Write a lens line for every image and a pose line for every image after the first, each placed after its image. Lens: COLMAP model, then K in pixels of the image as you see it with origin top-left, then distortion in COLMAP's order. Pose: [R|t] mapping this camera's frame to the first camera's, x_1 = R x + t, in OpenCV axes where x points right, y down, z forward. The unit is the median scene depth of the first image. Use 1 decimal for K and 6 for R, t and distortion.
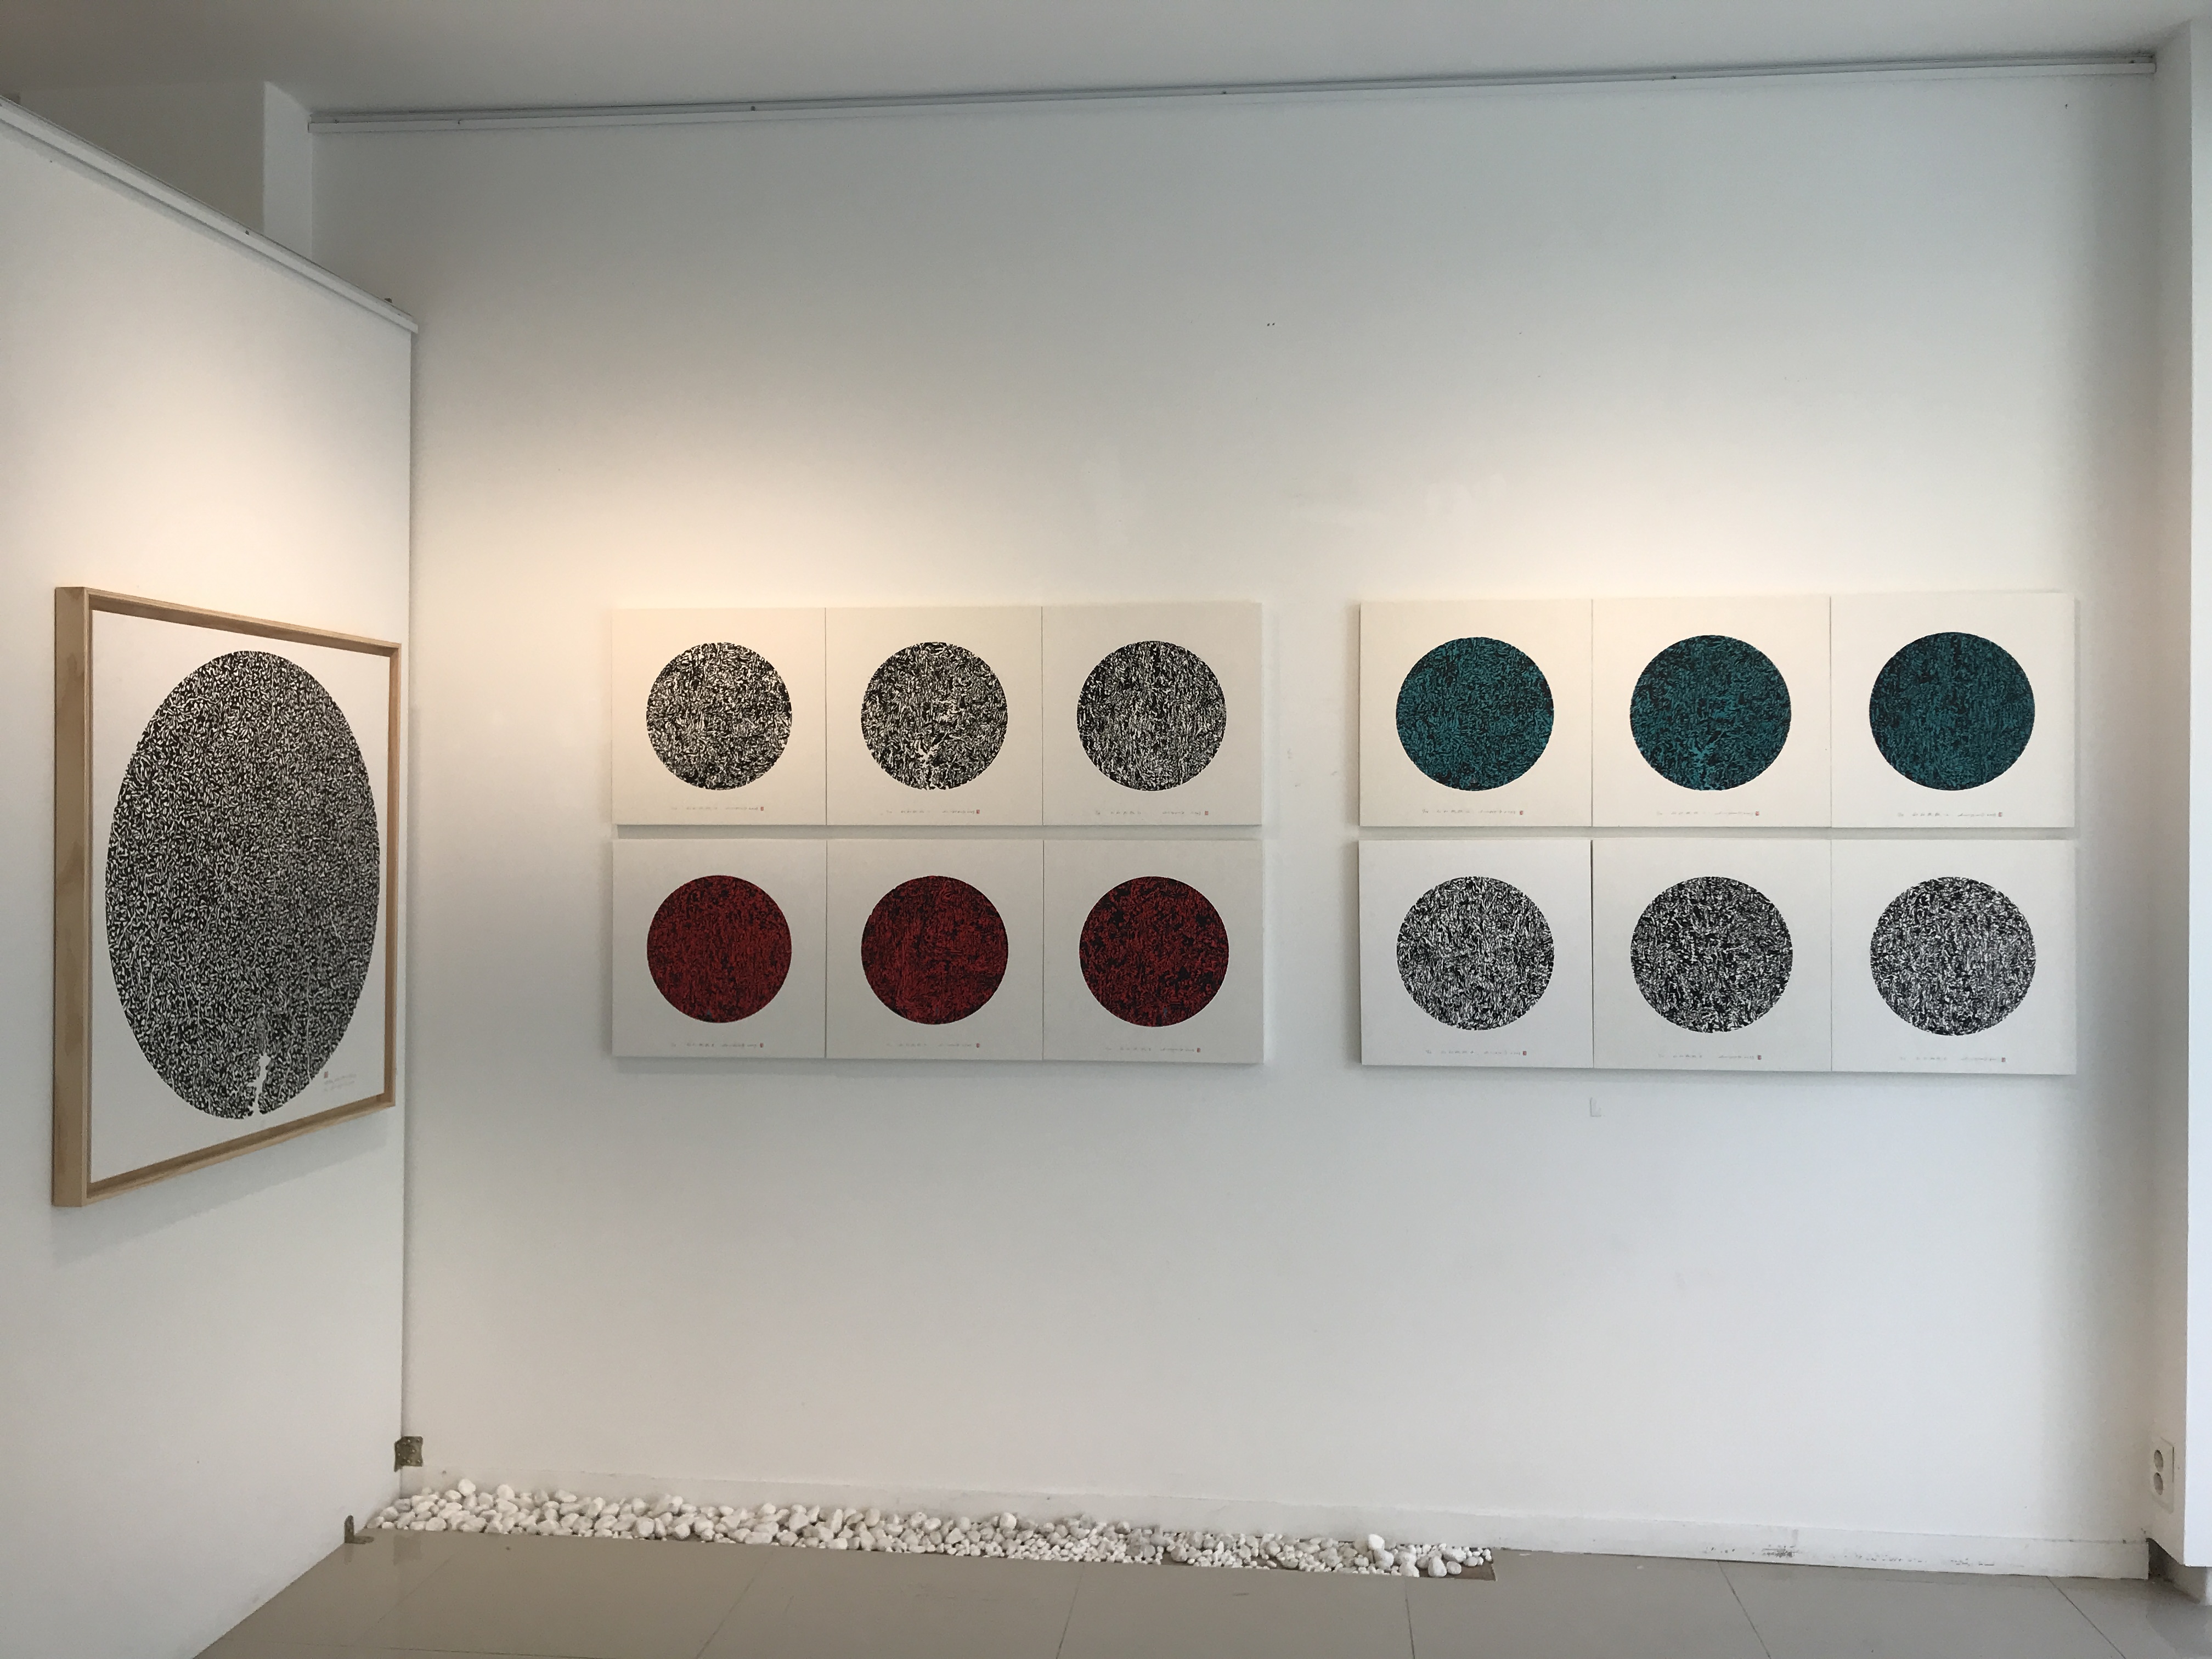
lens RADIAL K [[1777.9, 0, 1107.9], [0, 1777.9, 824.4], [0, 0, 1]] dist [-0.004527, -0.006252]
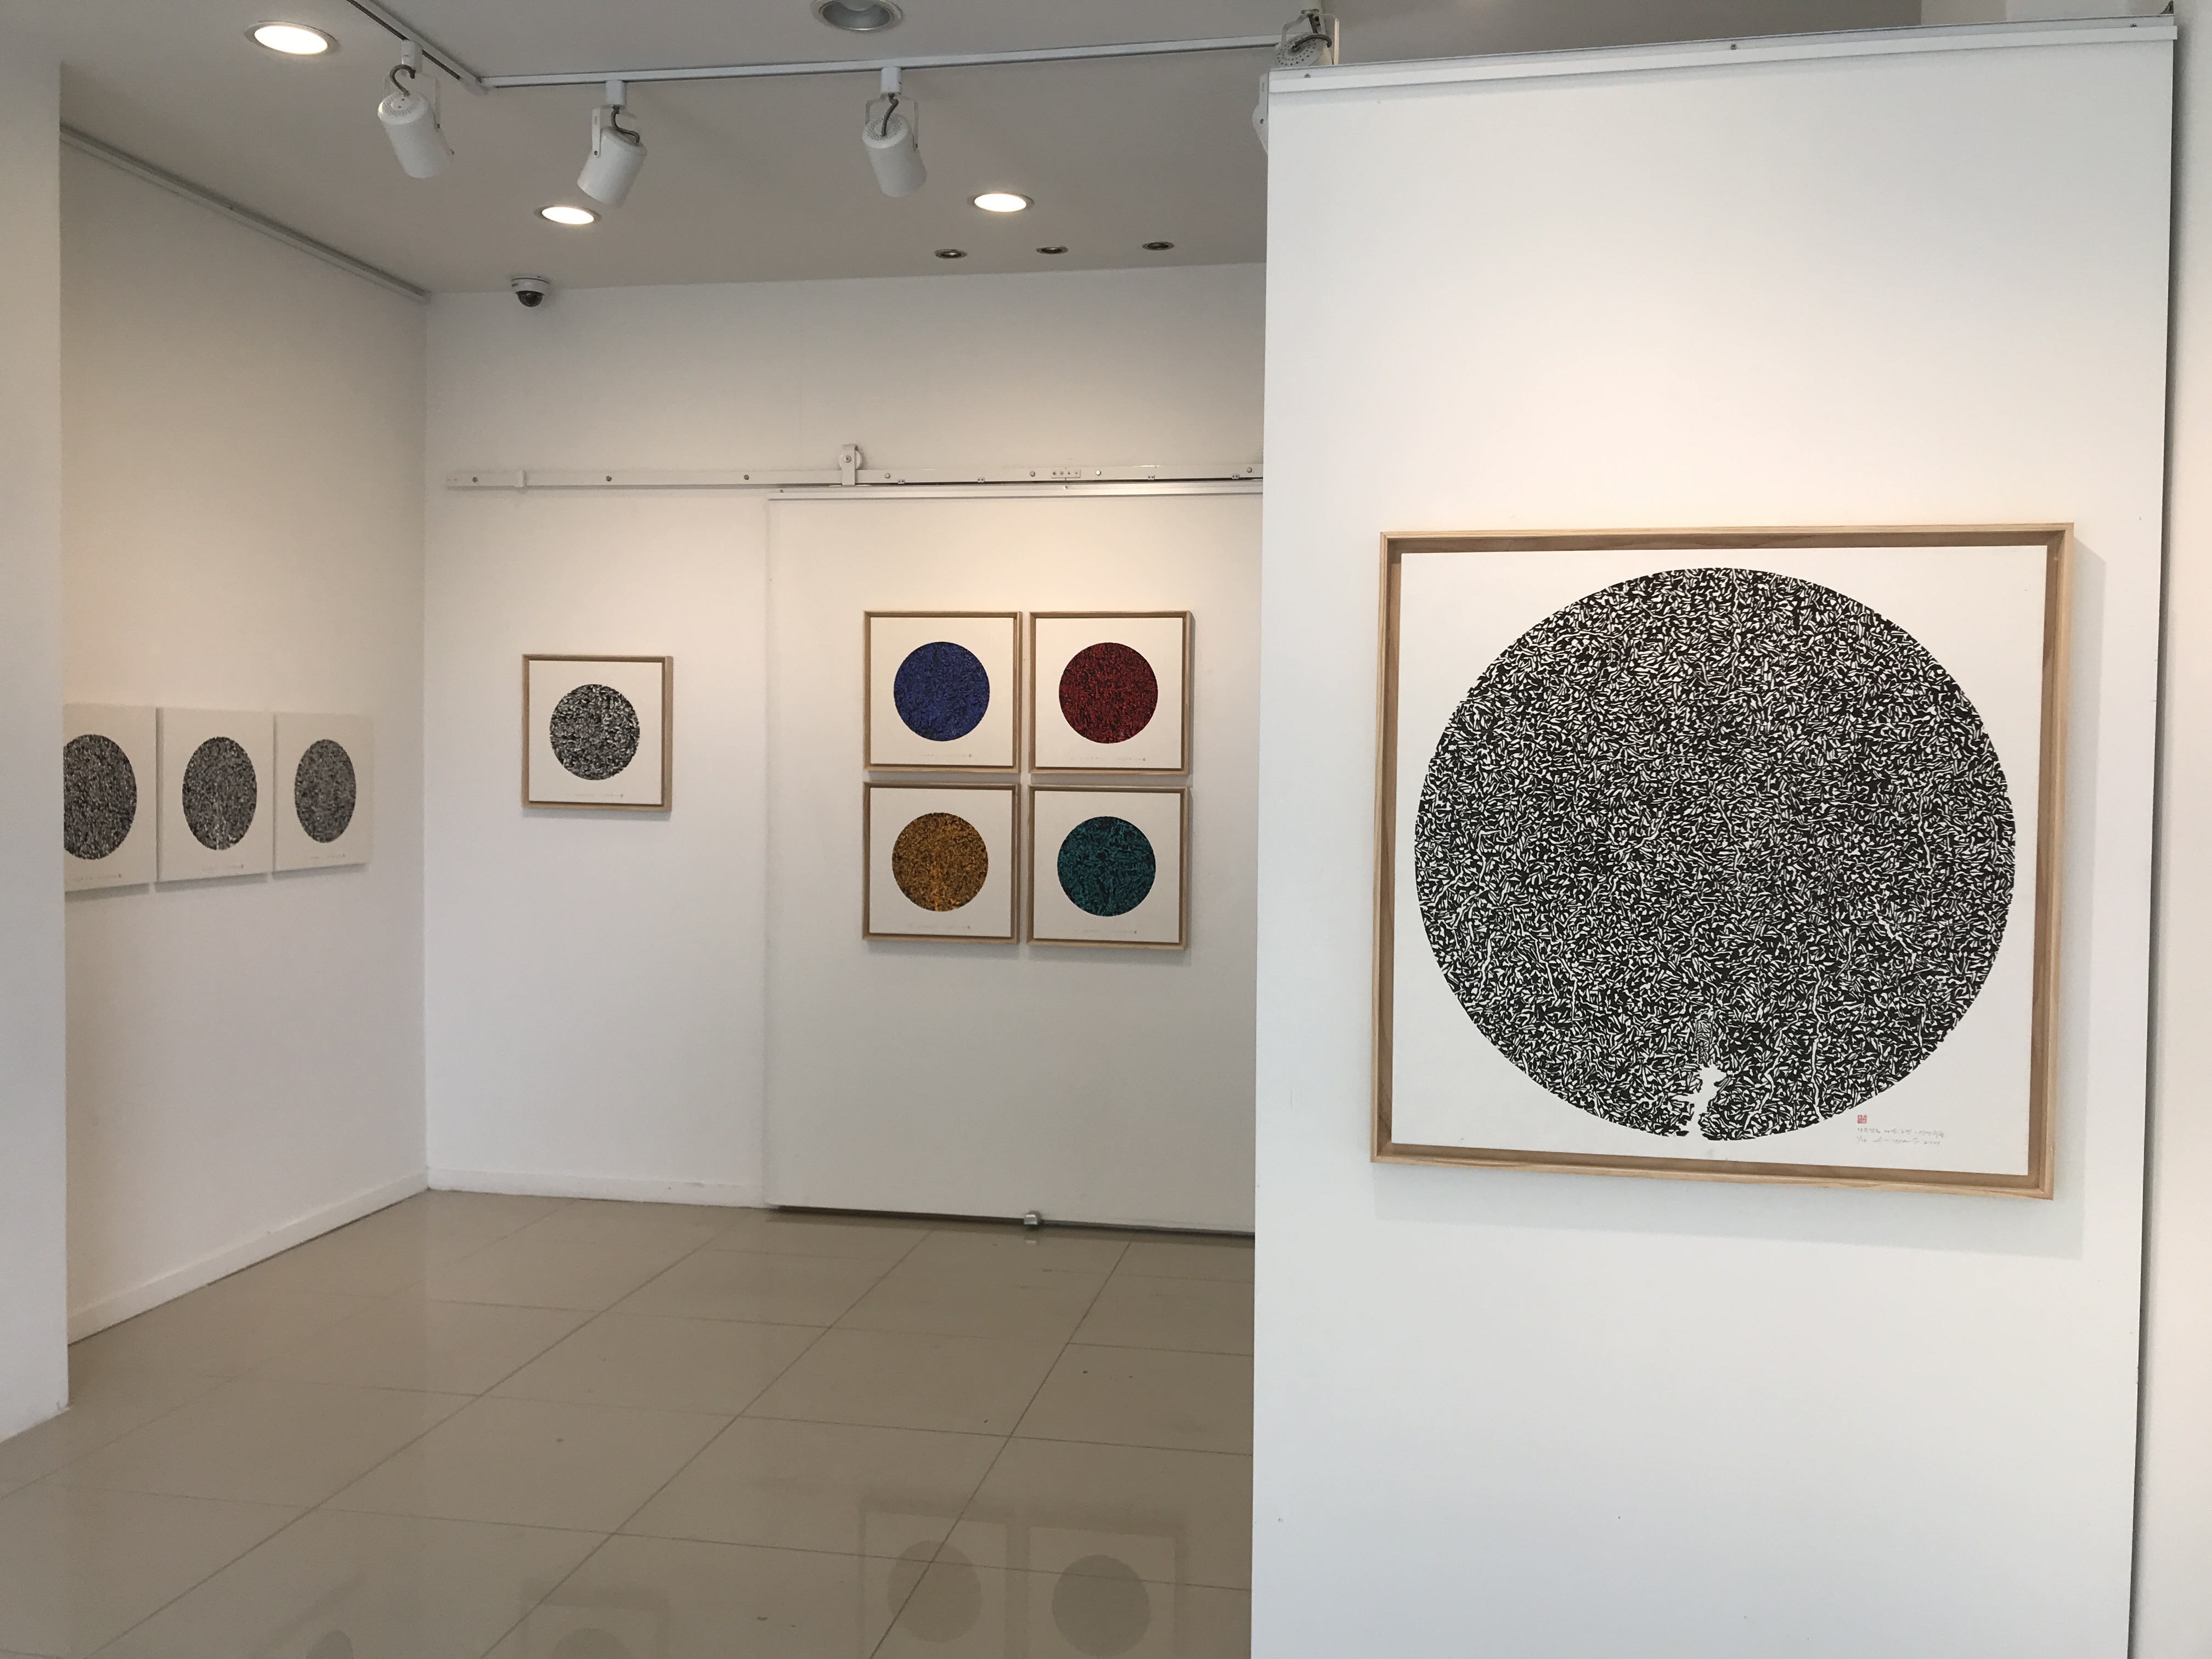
lens RADIAL K [[1777.9, 0, 1104.6], [0, 1777.9, 824.7], [0, 0, 1]] dist [-0.004527, -0.006252]
pose [[-0.080251, 0.028547, -0.996366, 0.358616], [-0.021837, 0.999300, 0.030390, 0.000856], [0.996535, 0.024197, -0.079571, 0.804073]]
